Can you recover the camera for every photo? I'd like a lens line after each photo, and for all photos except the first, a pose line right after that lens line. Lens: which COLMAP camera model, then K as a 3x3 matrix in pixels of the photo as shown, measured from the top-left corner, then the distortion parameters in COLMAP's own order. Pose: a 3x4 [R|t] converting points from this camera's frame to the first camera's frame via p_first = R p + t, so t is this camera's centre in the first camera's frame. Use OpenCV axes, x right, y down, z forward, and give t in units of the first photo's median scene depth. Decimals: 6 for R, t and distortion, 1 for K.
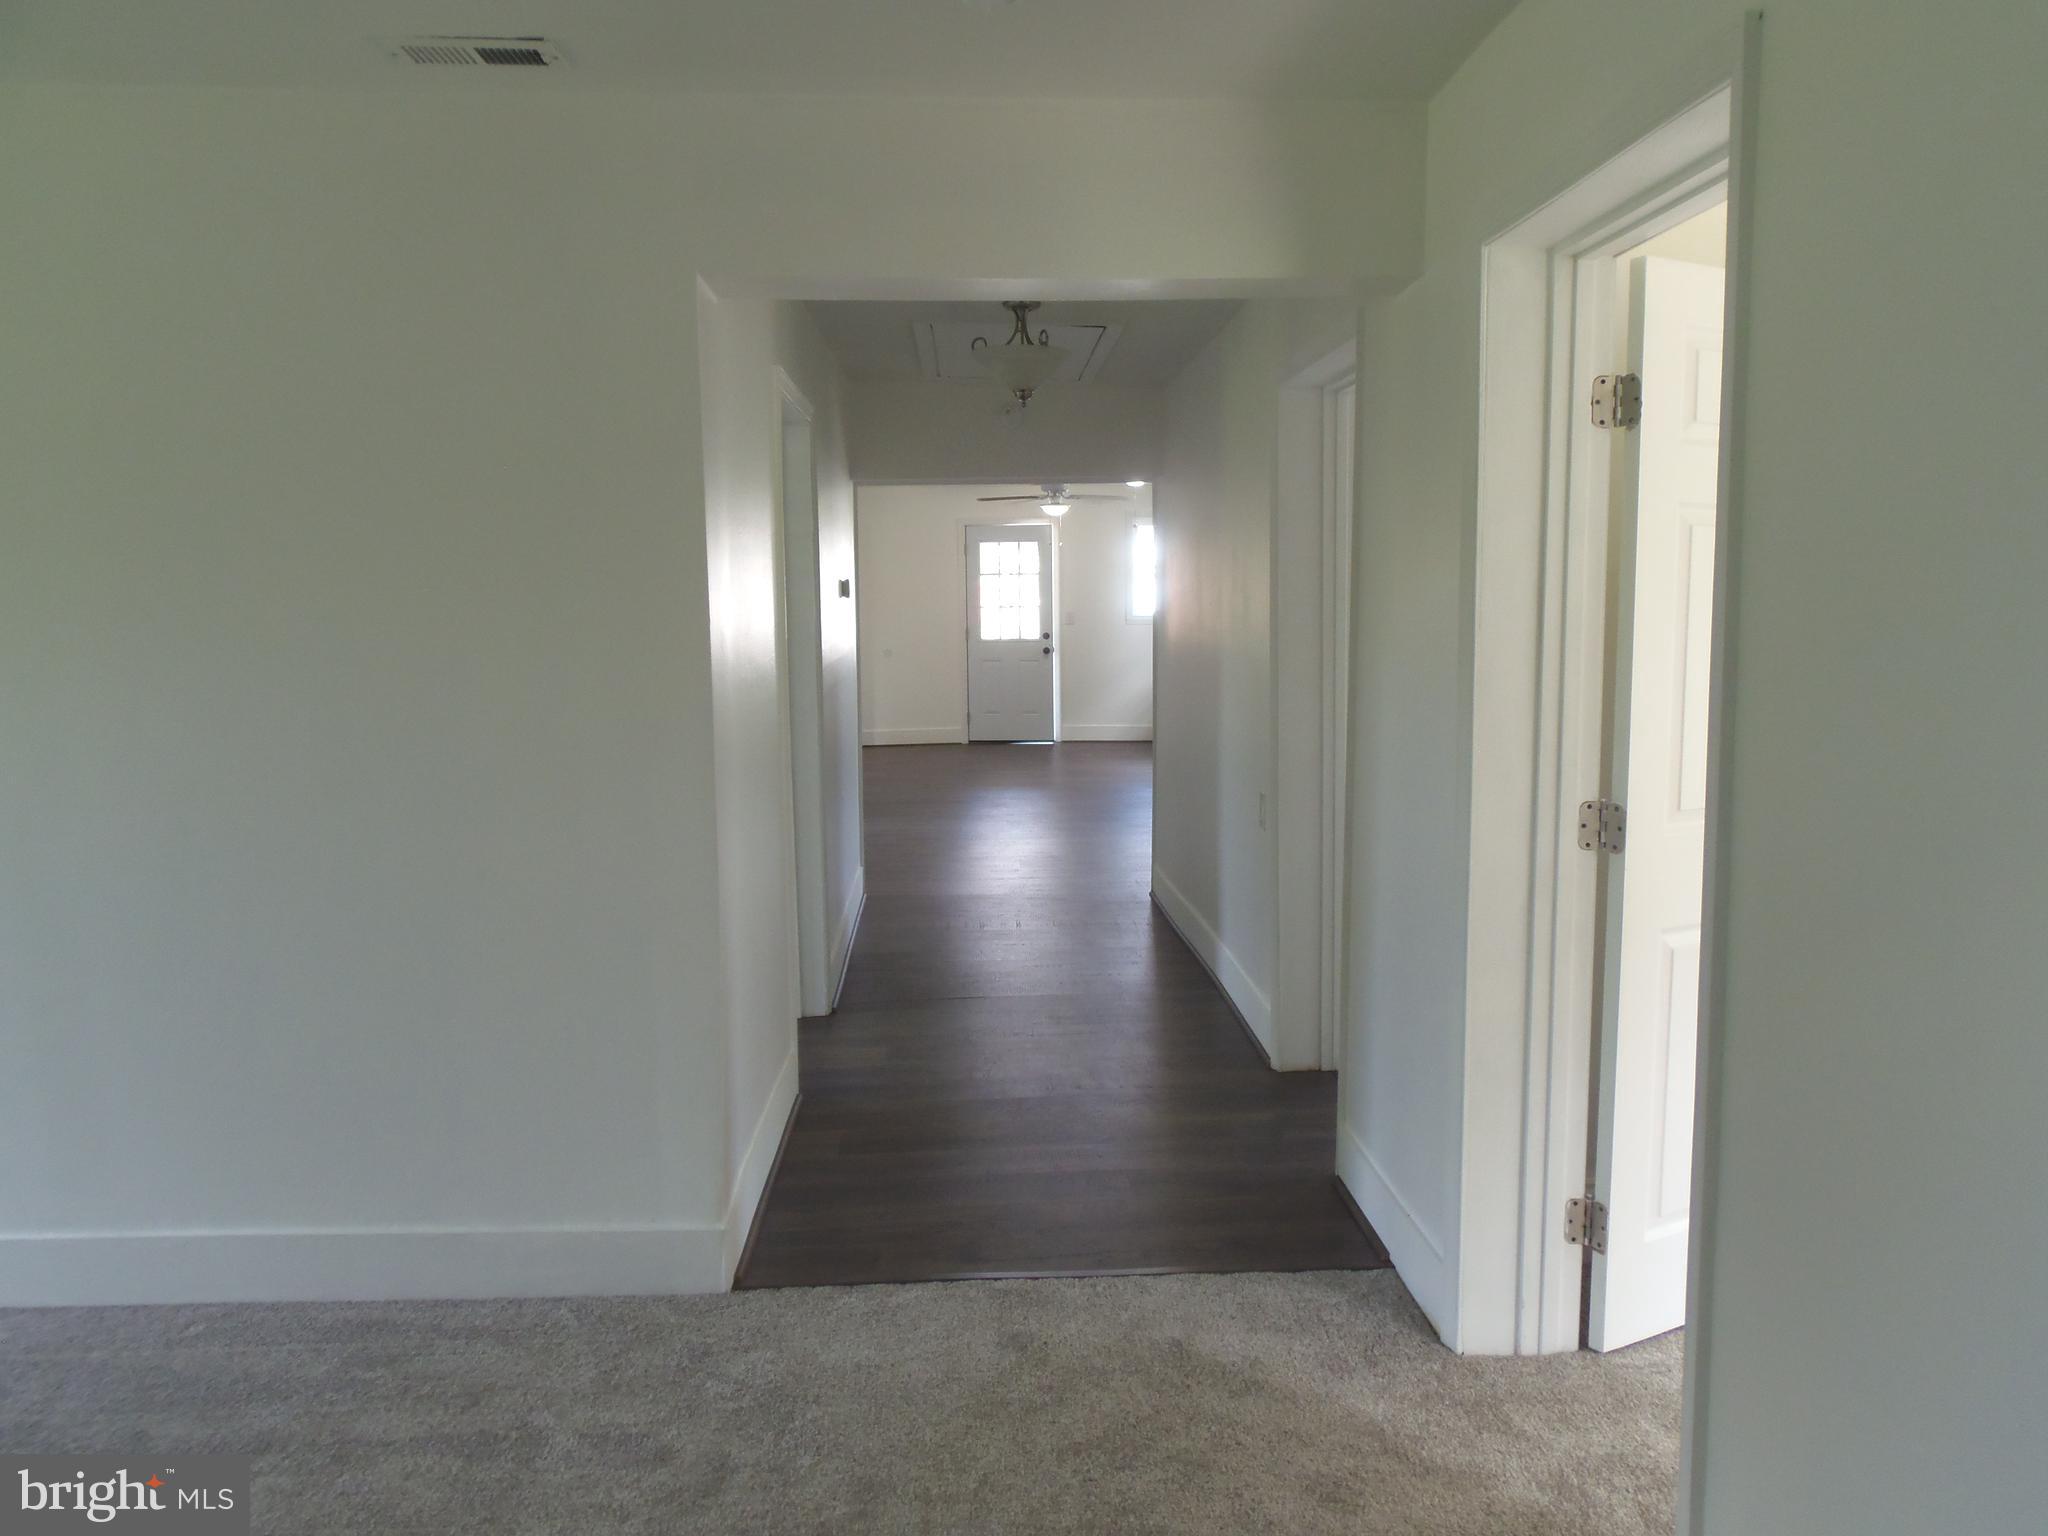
lens RADIAL K [[1479.3, 0, 1022.7], [0, 1479.3, 761.6], [0, 0, 1]] dist [0.014780, -0.003853]
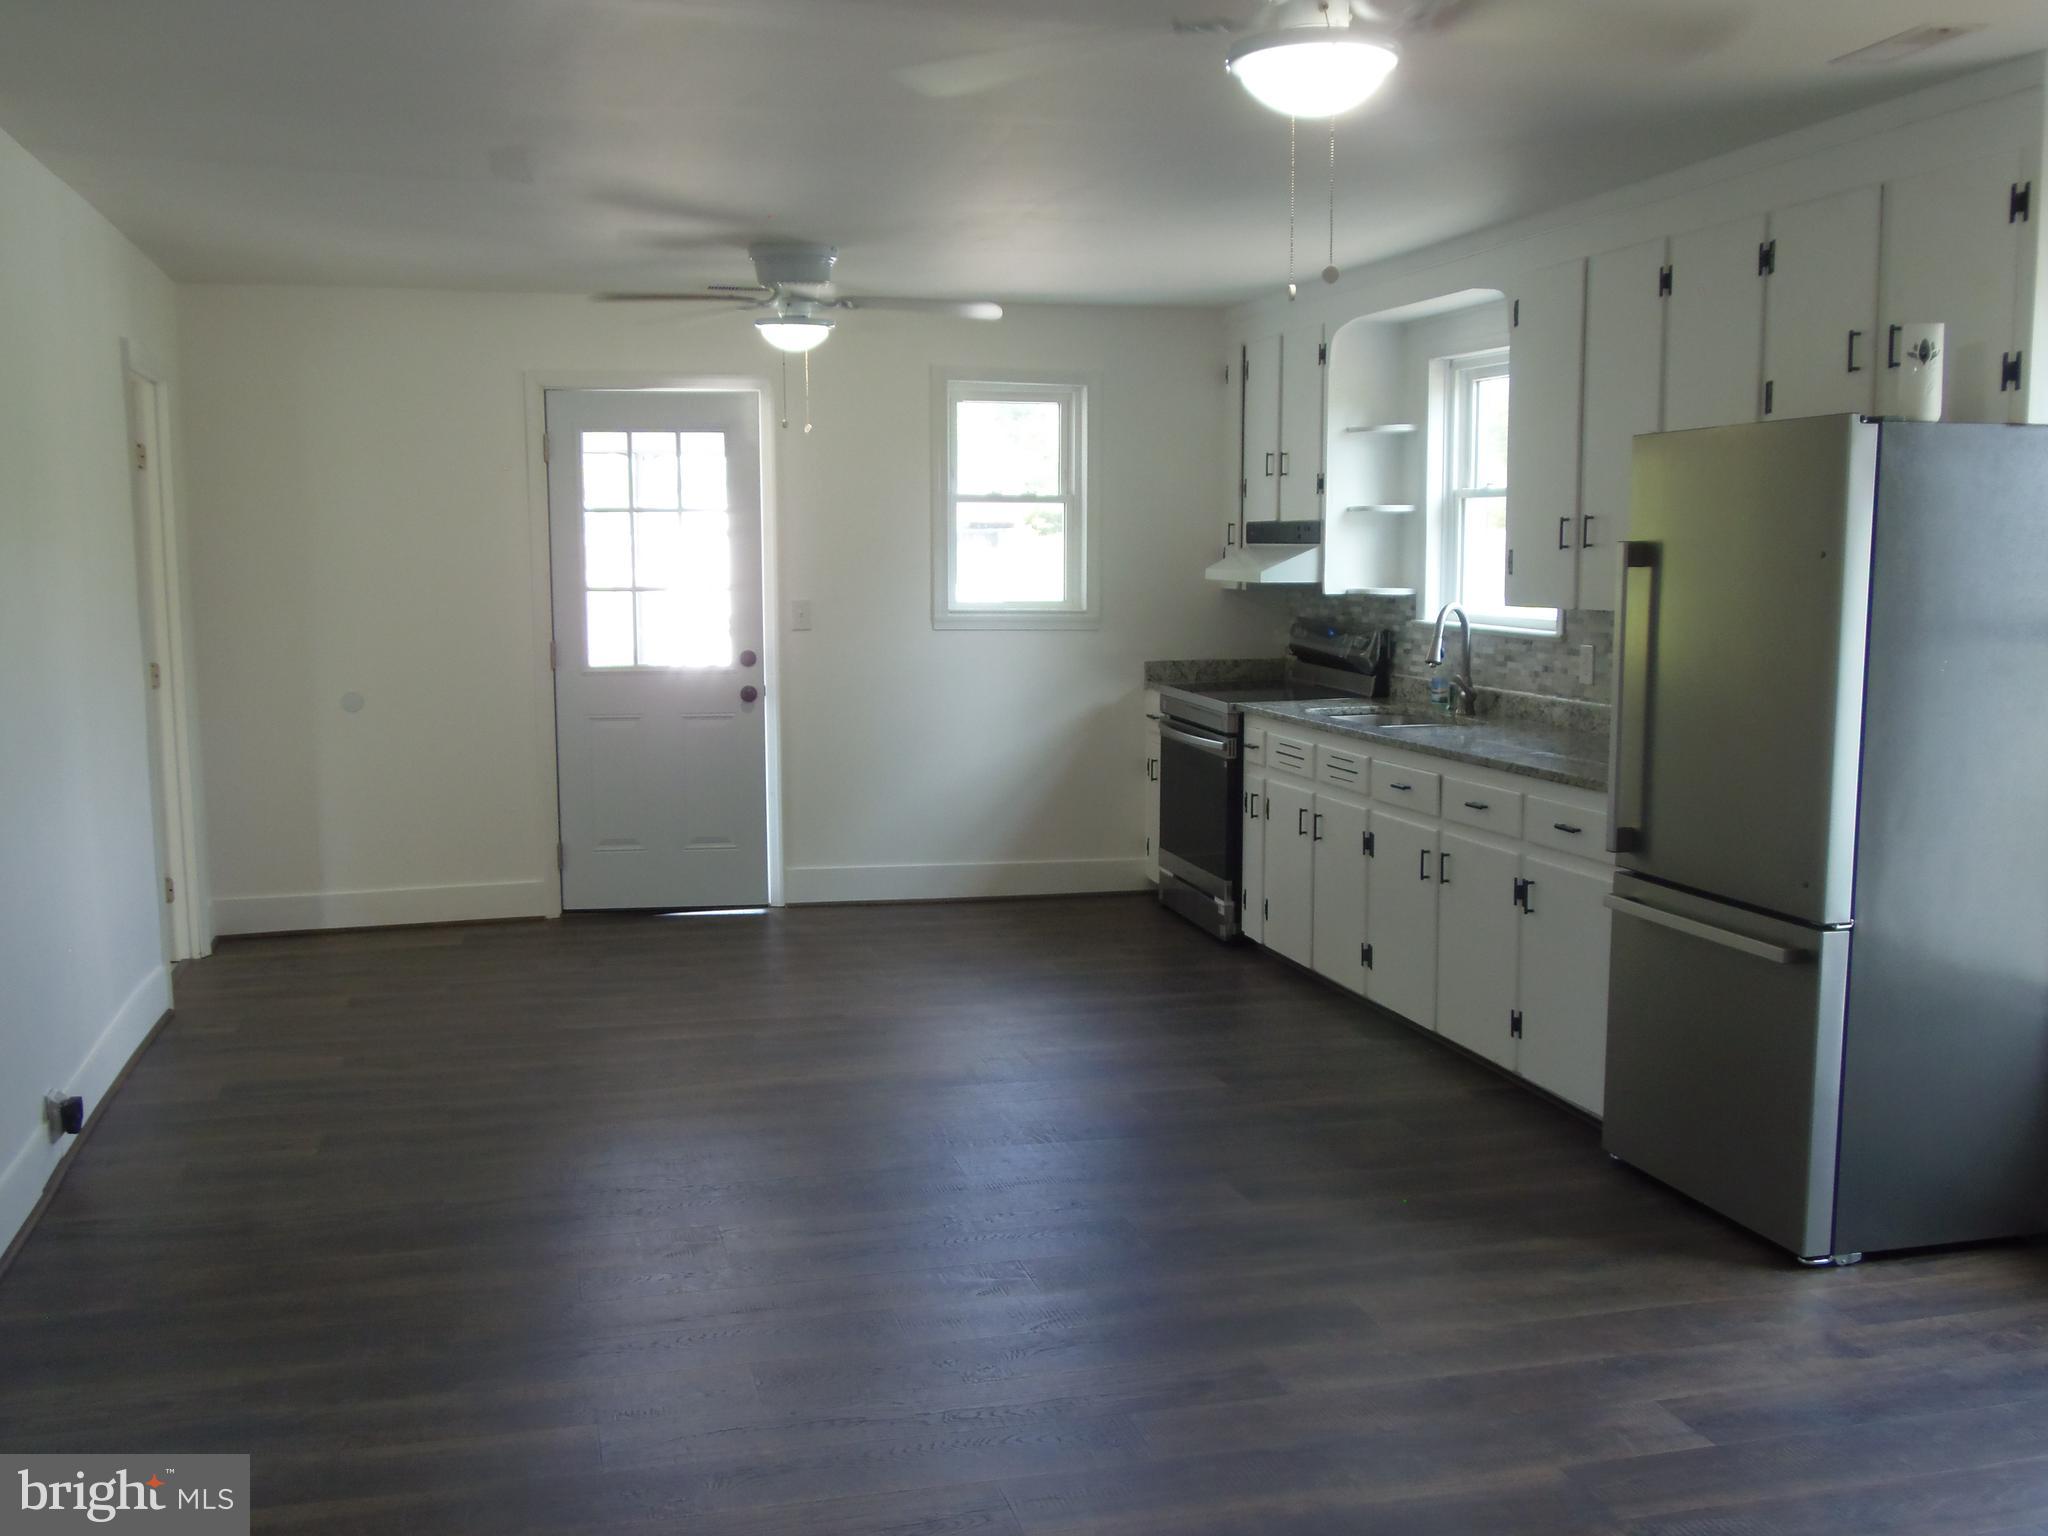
lens RADIAL K [[2013.1, 0, 1014.8], [0, 2013.1, 780.2], [0, 0, 1]] dist [-0.005469, 0.000000]
pose [[0.982175, -0.014765, 0.187387, -0.016995], [0.013395, 0.999873, 0.008577, -0.054312], [-0.187490, -0.005914, 0.982249, 0.426467]]
